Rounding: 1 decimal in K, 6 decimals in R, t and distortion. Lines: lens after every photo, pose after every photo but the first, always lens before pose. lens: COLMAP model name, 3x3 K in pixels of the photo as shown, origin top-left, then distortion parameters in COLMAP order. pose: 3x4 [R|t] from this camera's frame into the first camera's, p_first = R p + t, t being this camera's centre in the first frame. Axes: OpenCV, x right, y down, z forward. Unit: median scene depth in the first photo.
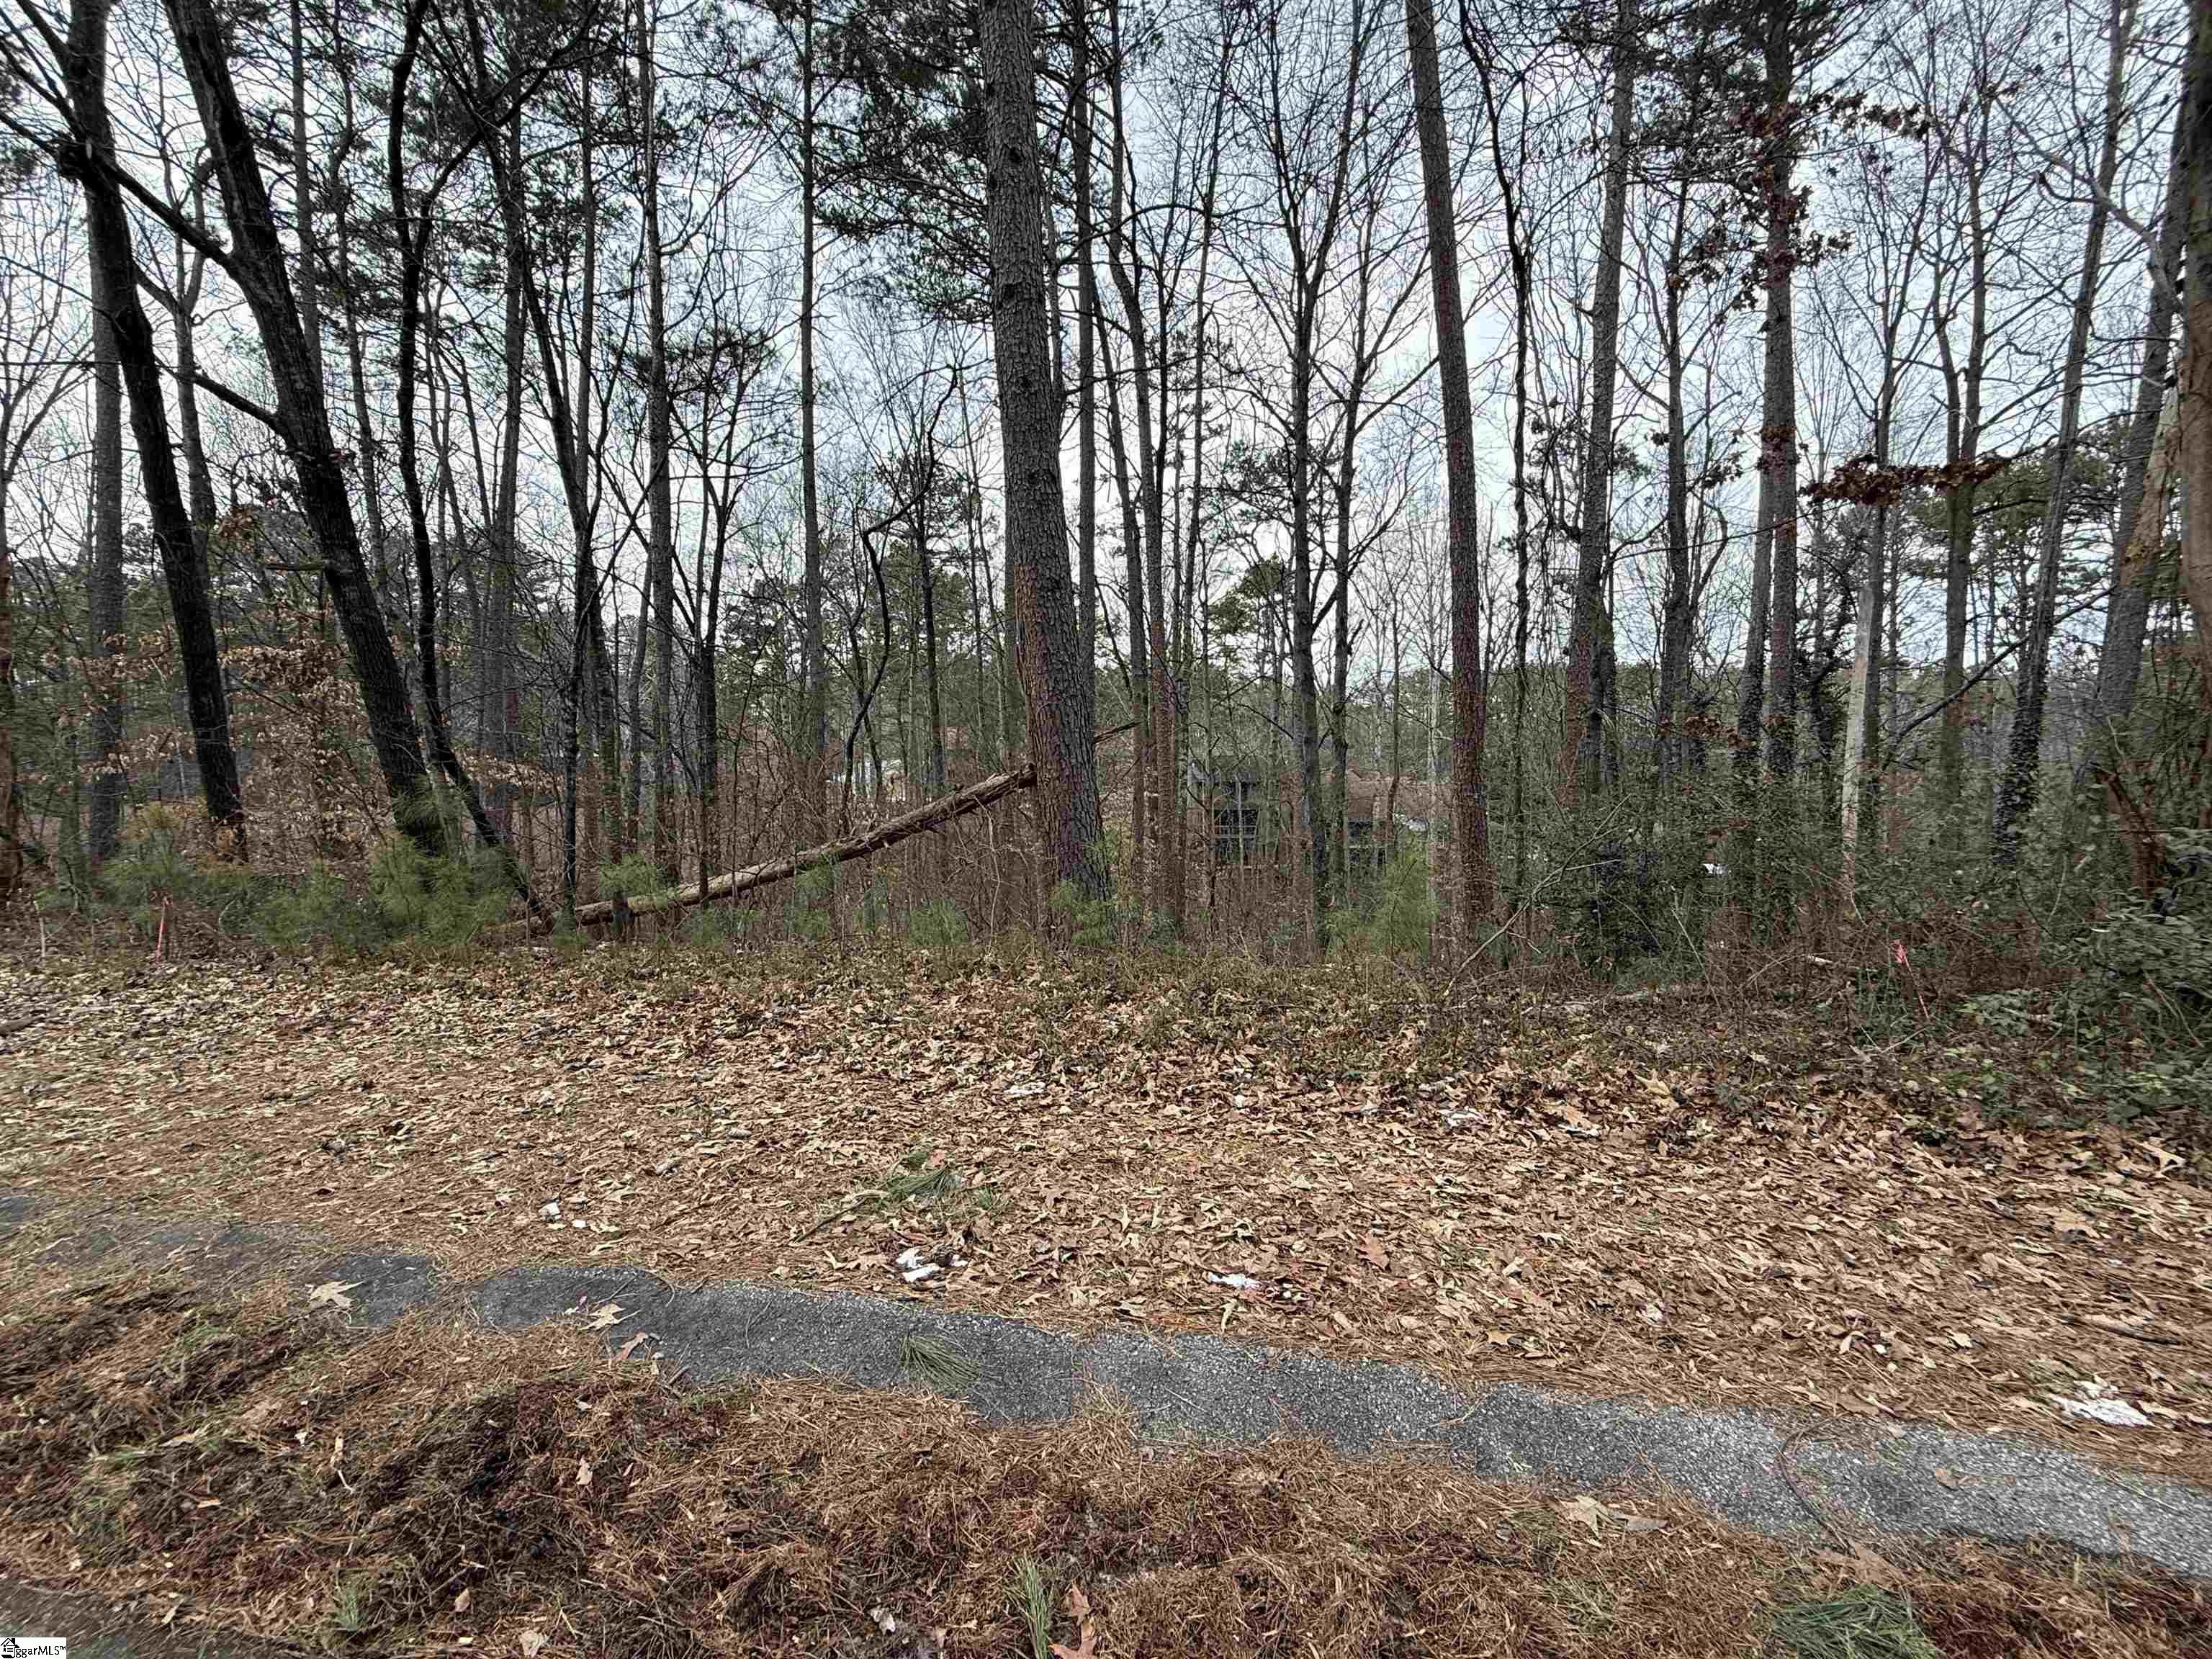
lens RADIAL K [[889.0, 0, 1107.8], [0, 889.0, 826.9], [0, 0, 1]] dist [-0.000704, -0.000647]
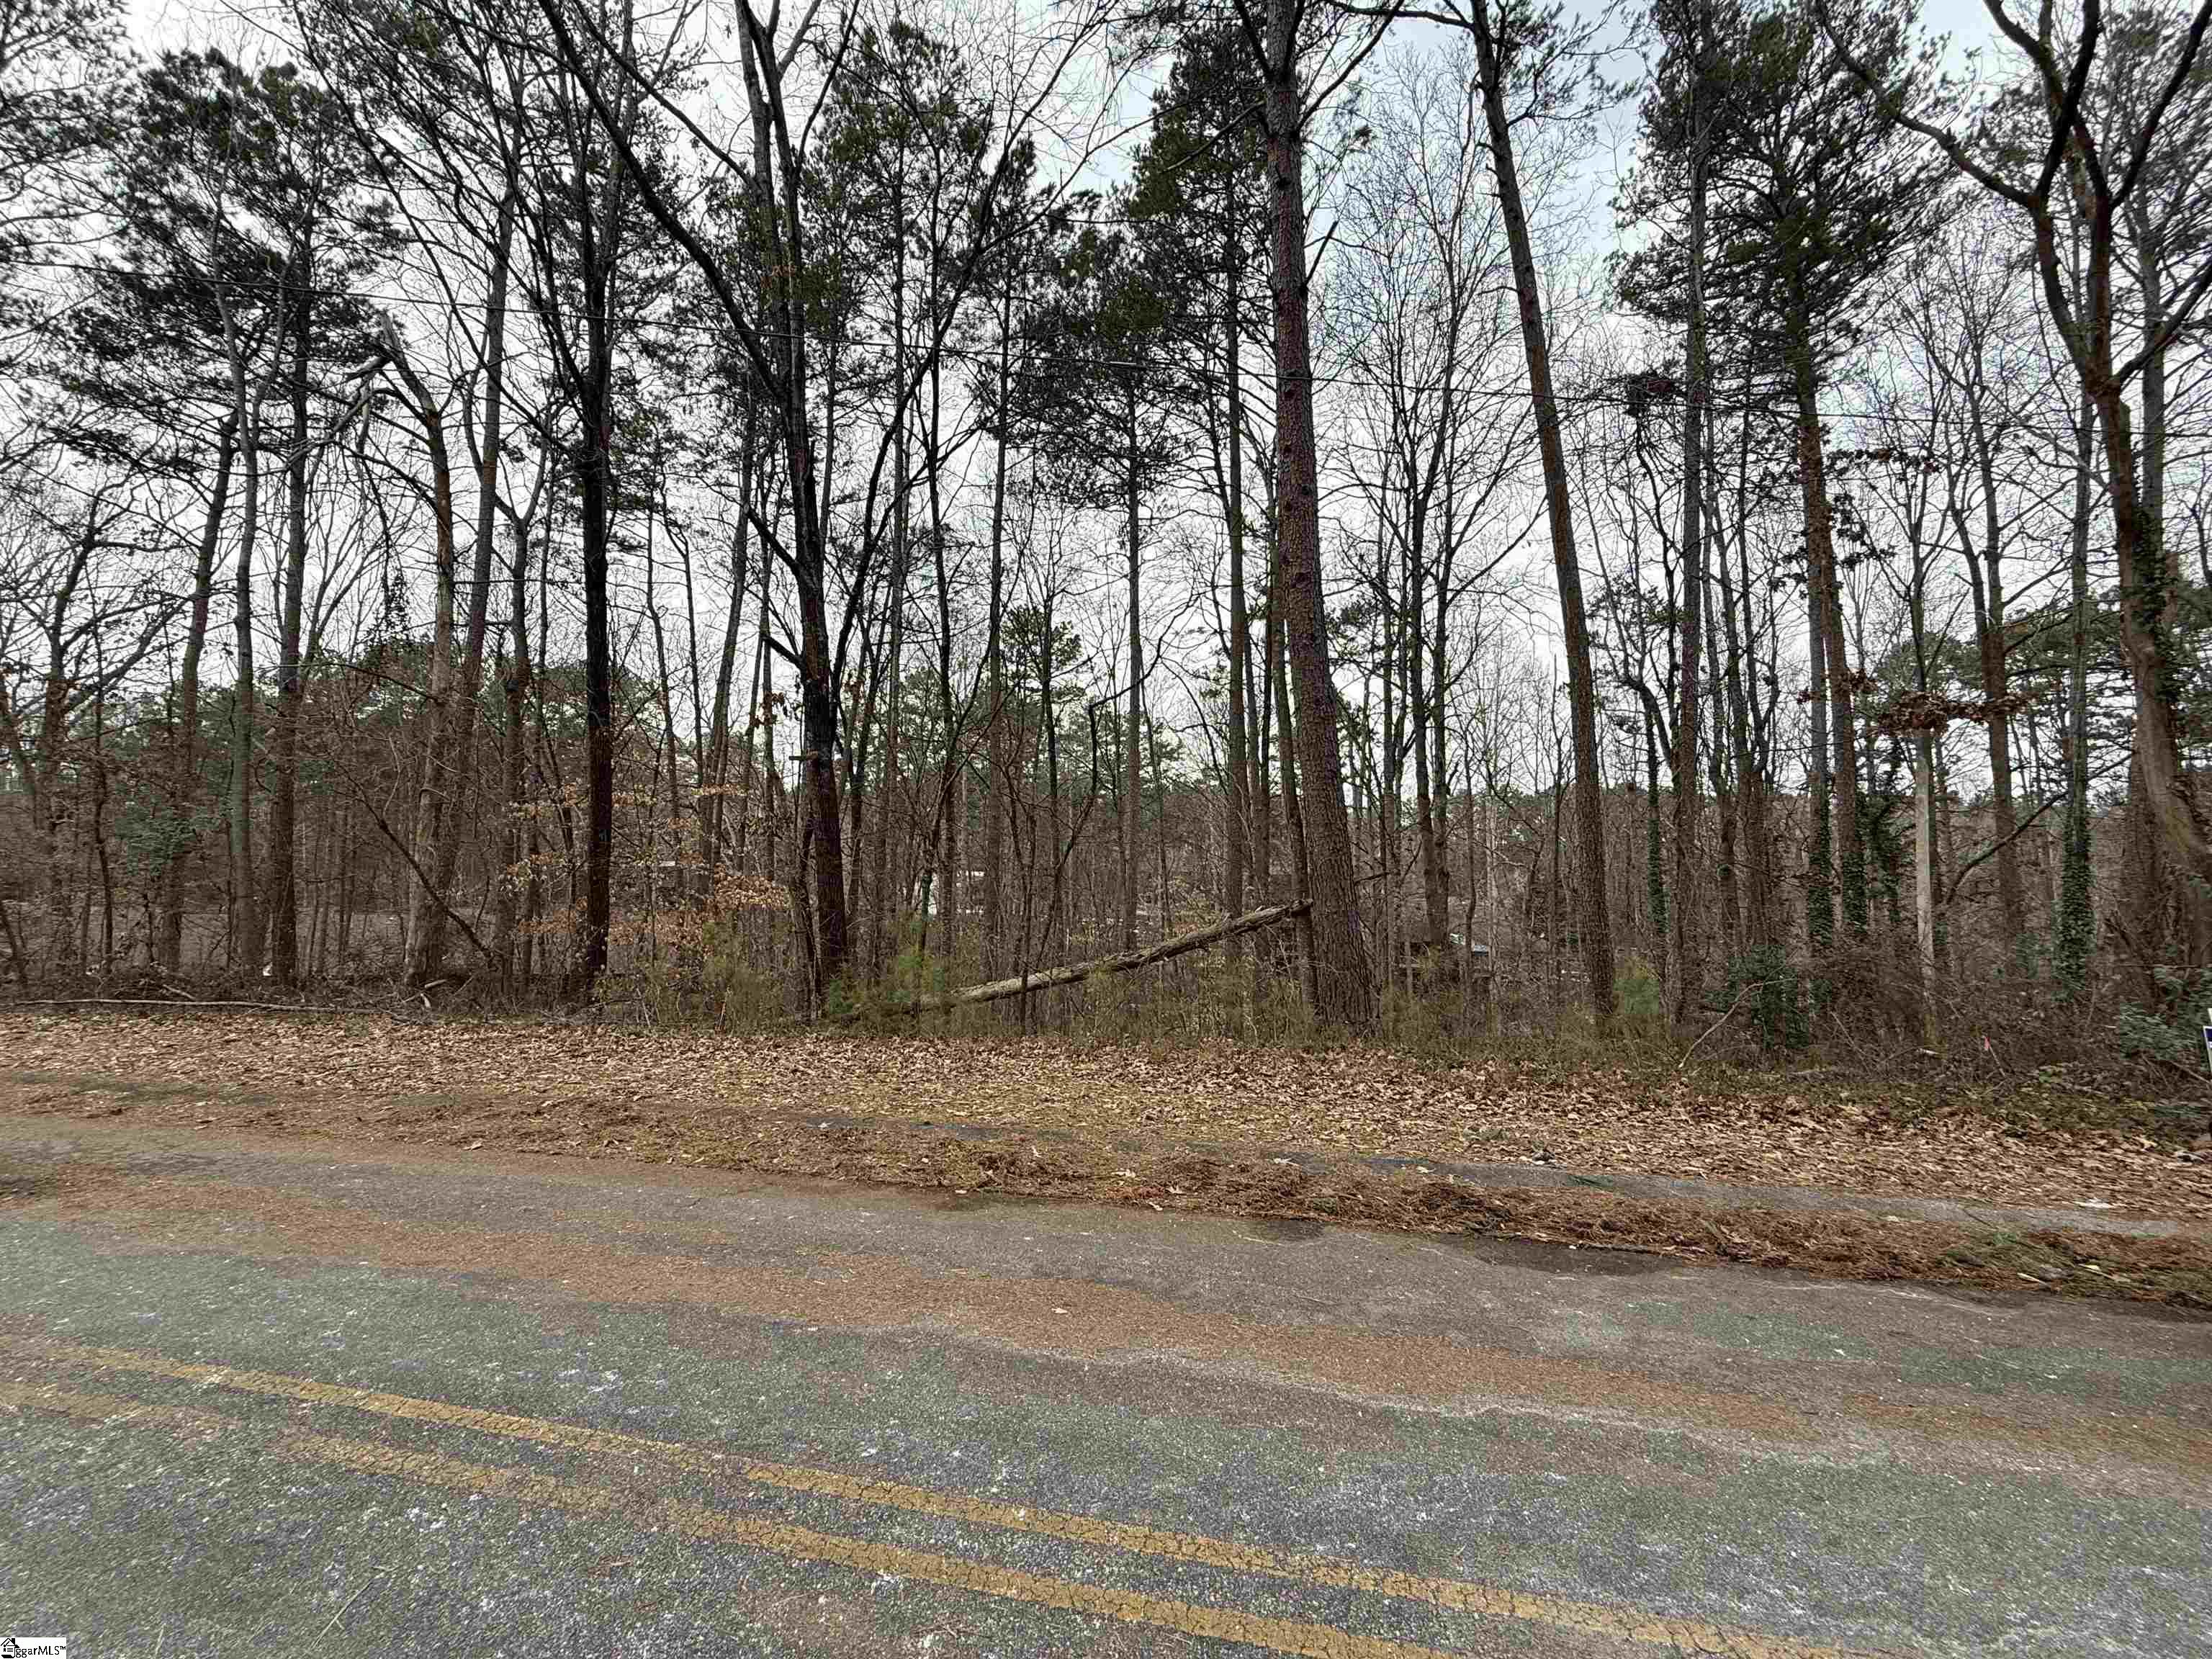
lens RADIAL K [[889.0, 0, 1107.8], [0, 889.0, 826.9], [0, 0, 1]] dist [-0.000704, -0.000647]
pose [[0.999295, 0.011069, -0.035865, -0.123751], [-0.015558, 0.991726, -0.127424, -0.002272], [0.034157, 0.127893, 0.991200, -0.133671]]
